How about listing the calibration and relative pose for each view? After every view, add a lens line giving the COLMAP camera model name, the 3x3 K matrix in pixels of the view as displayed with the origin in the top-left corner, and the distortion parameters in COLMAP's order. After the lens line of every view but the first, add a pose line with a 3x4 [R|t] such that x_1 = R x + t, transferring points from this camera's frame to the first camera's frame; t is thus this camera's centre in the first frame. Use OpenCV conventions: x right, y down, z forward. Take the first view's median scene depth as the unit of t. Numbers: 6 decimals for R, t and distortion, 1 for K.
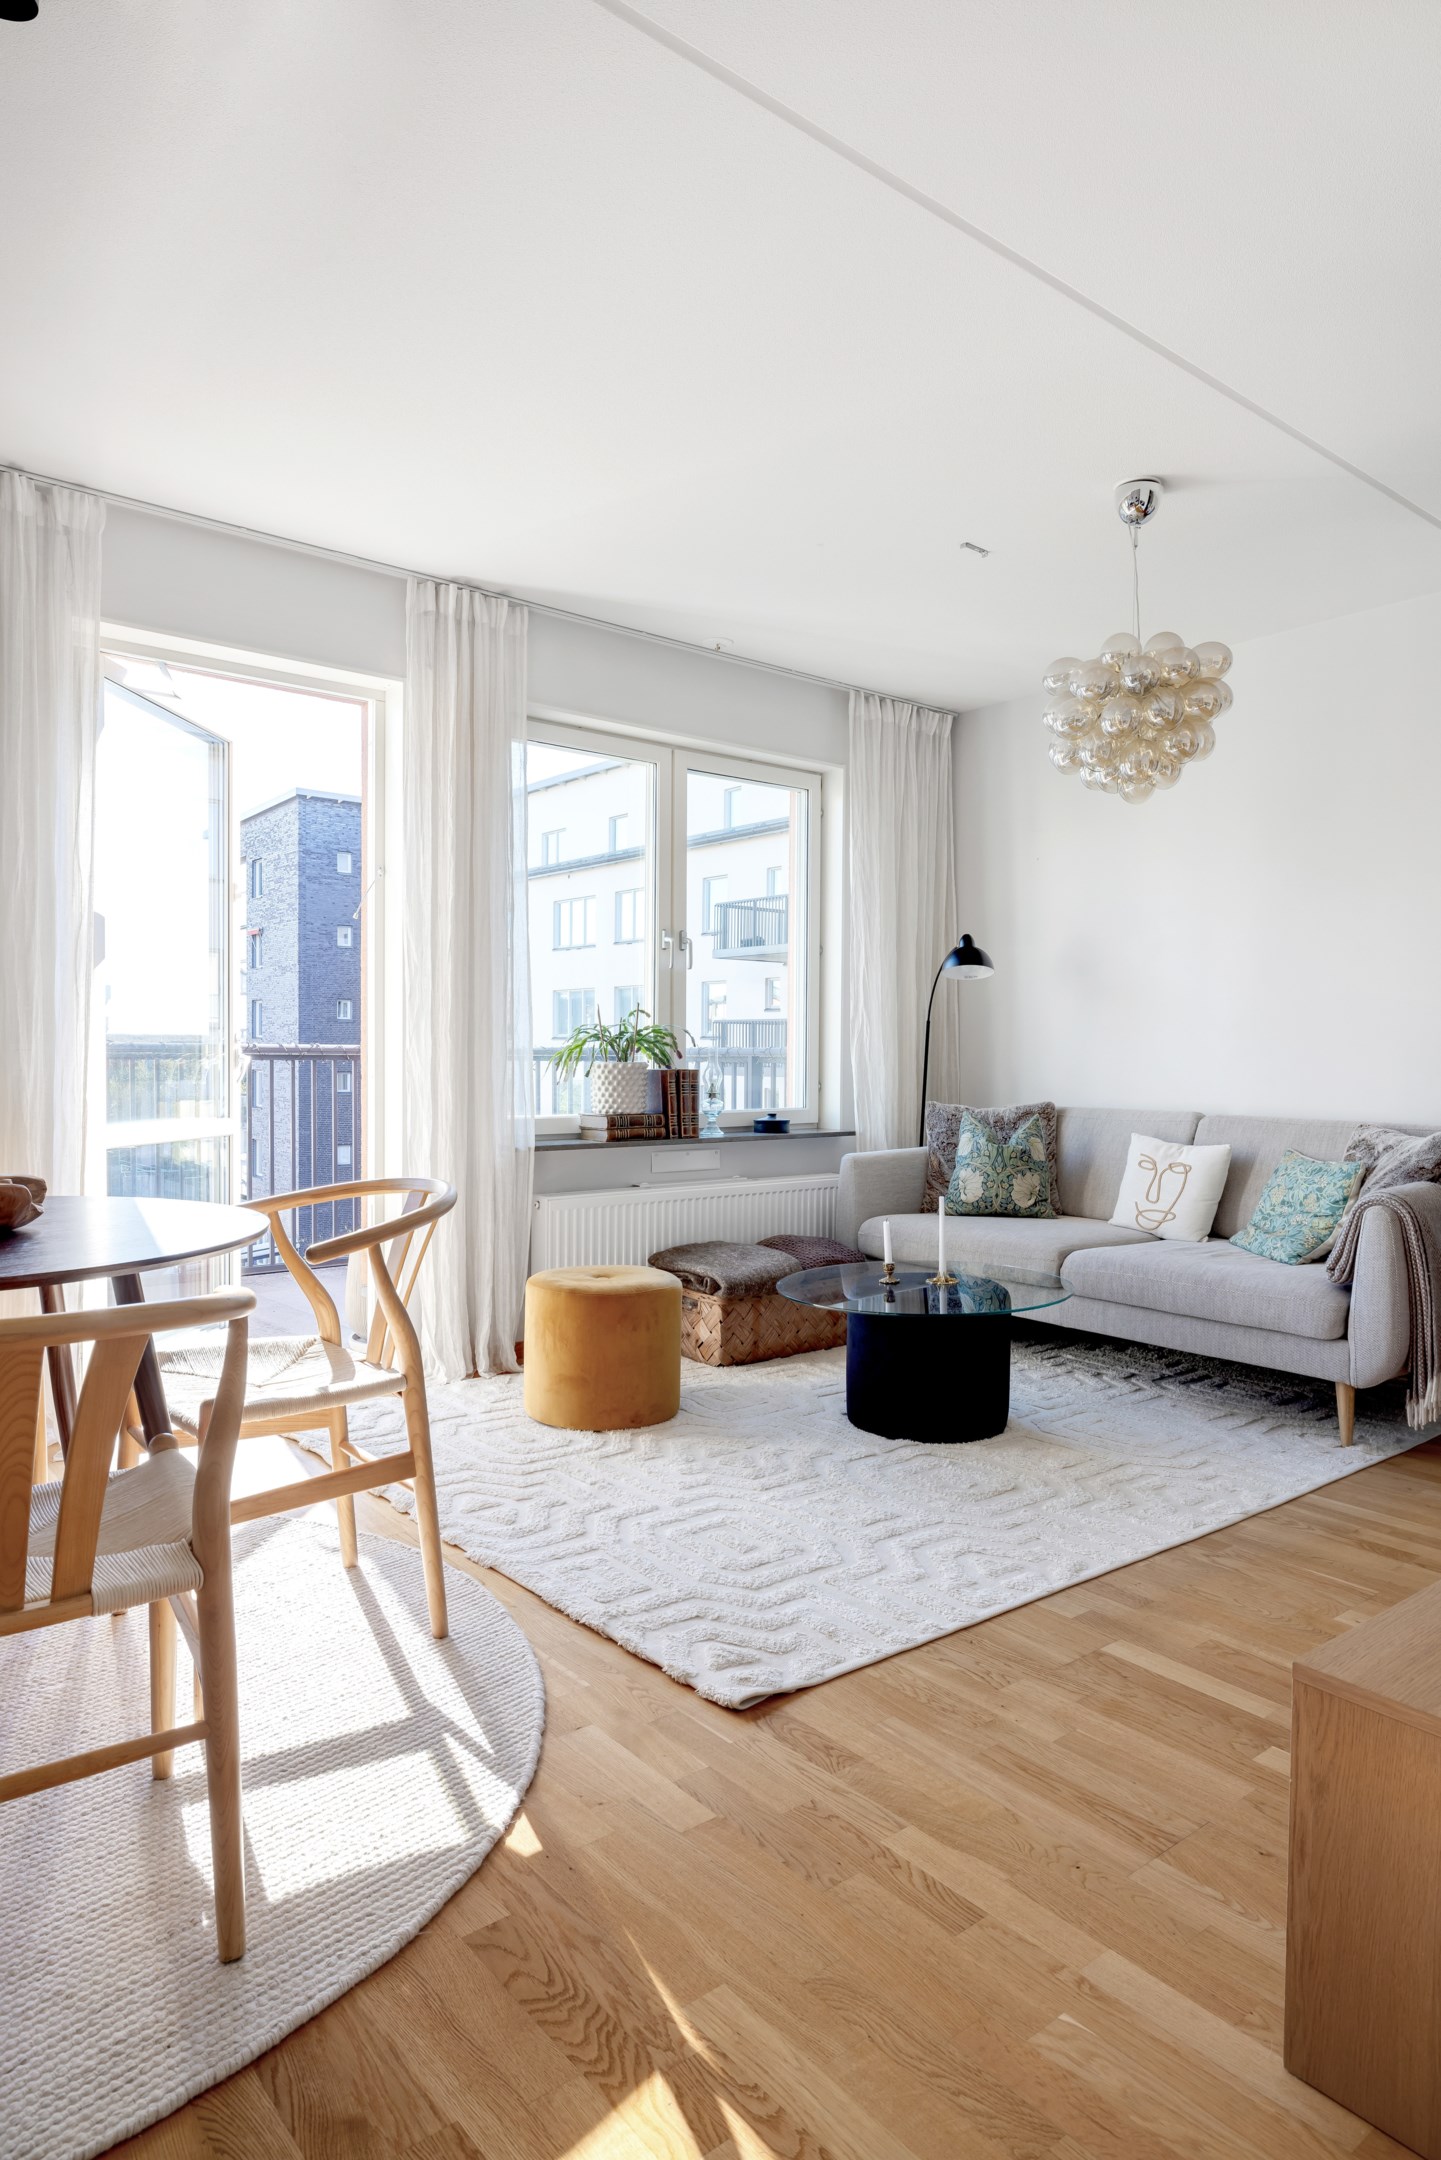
lens RADIAL K [[1294.3, 0, 720.5], [0, 1294.3, 1080.0], [0, 0, 1]] dist [-0.005888, -0.000607]
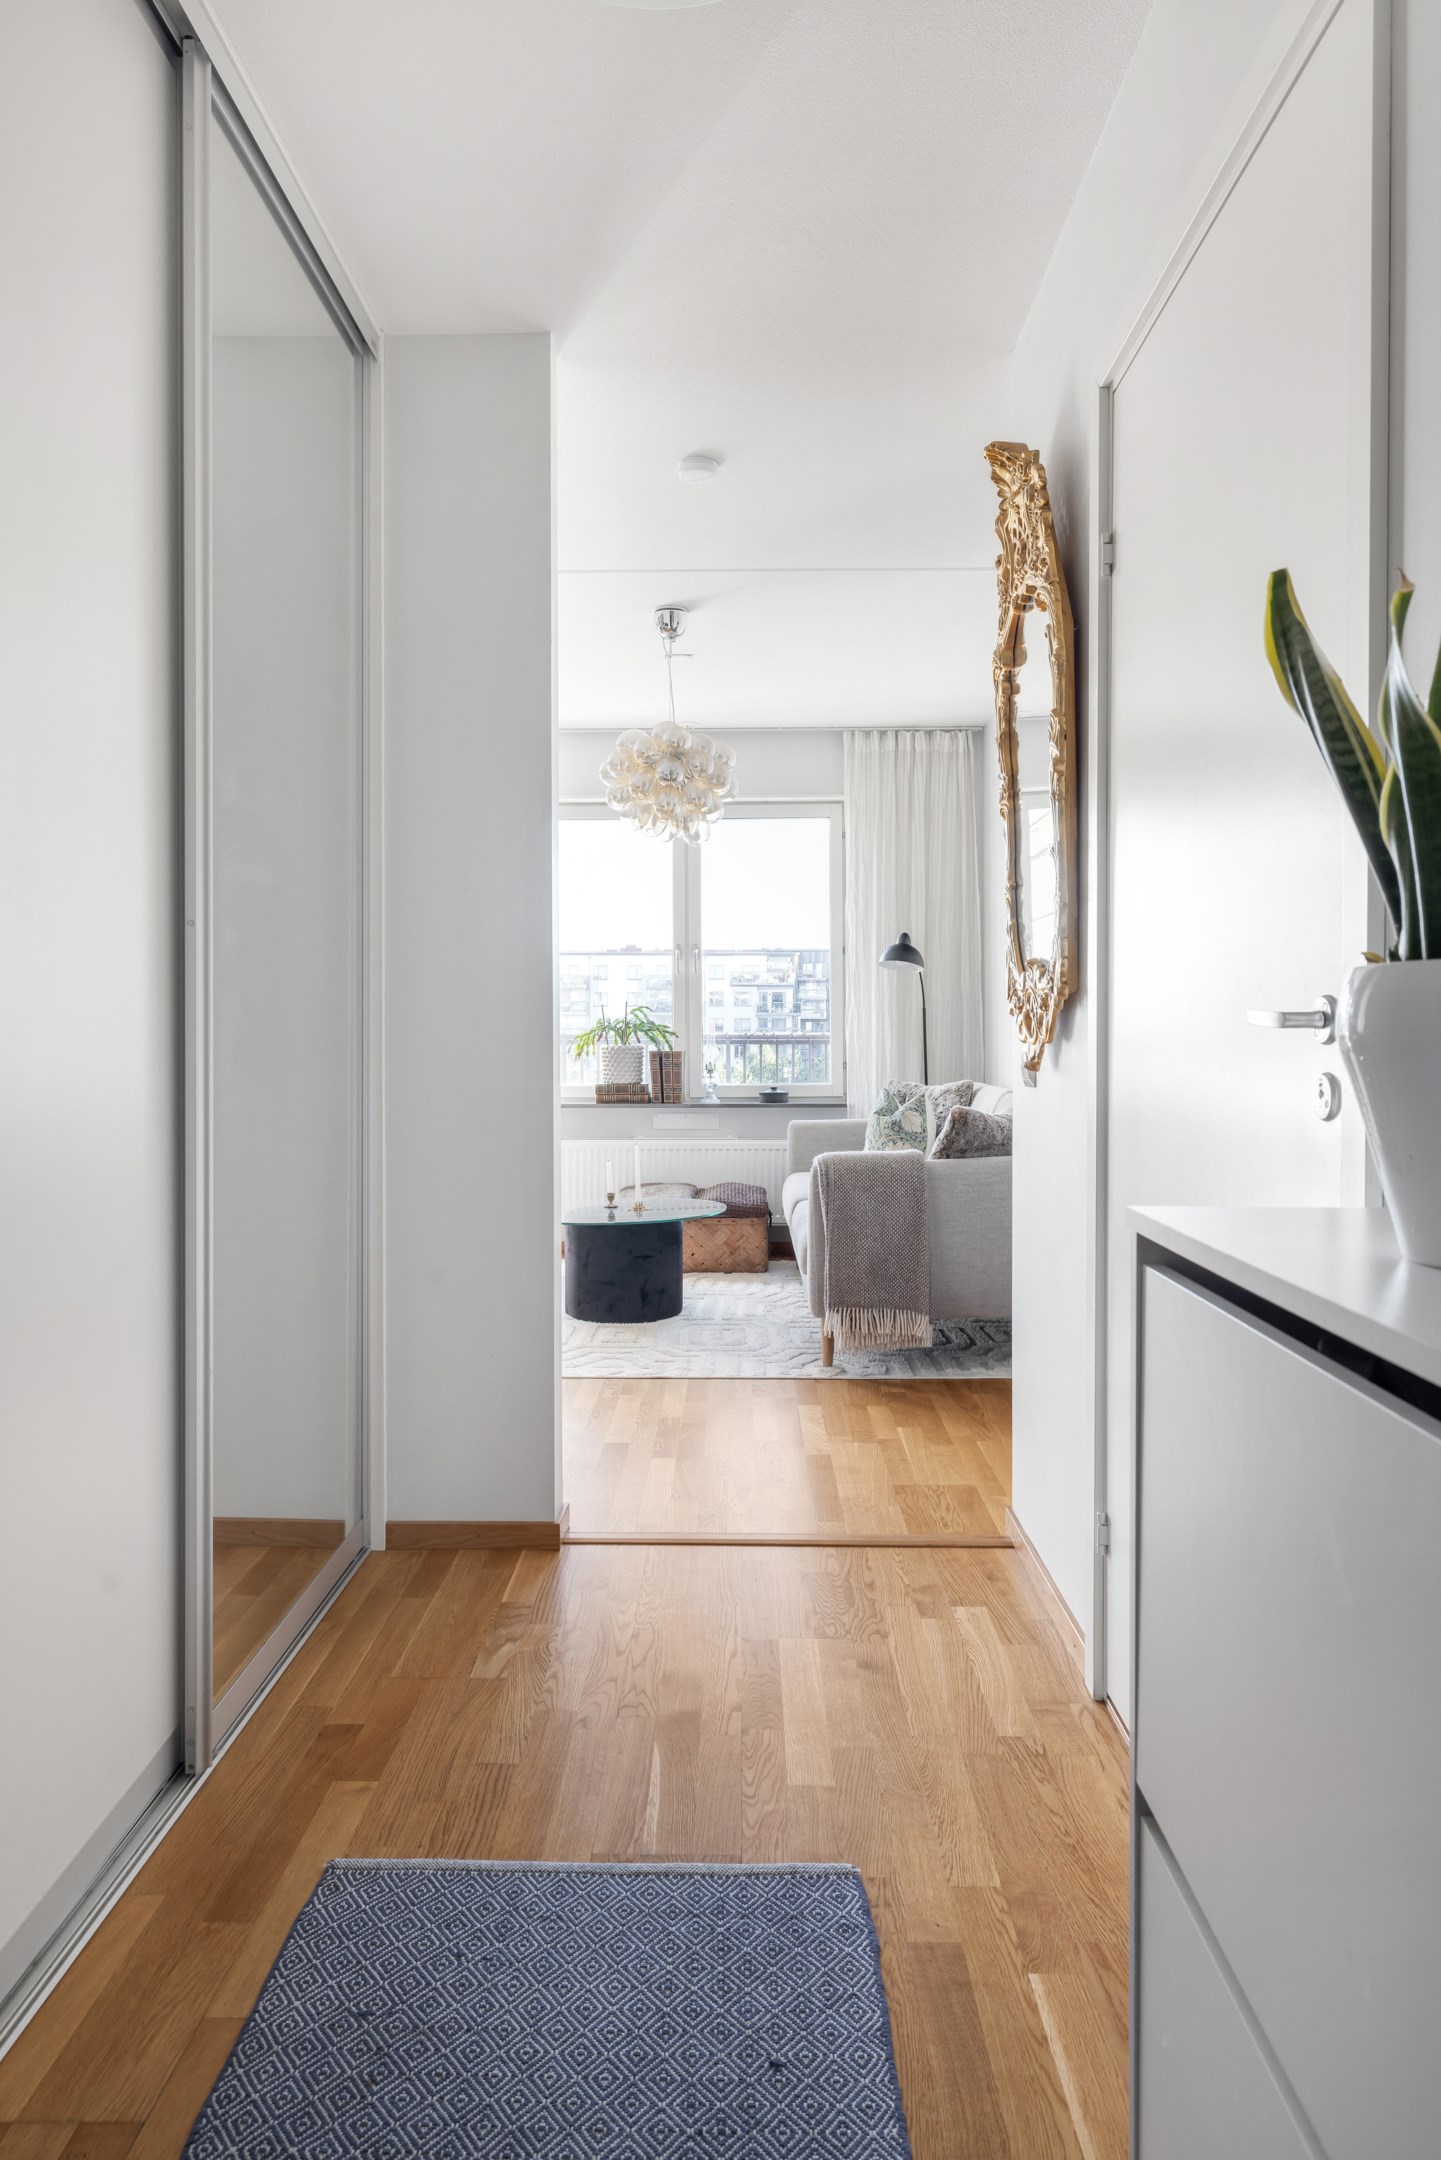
lens RADIAL K [[1294.3, 0, 720.5], [0, 1294.3, 1080.0], [0, 0, 1]] dist [-0.005888, -0.000607]
pose [[0.770639, 0.017077, -0.637043, 1.204670], [-0.009599, 0.999839, 0.015190, 0.000945], [0.637199, -0.005591, 0.770679, 0.020250]]
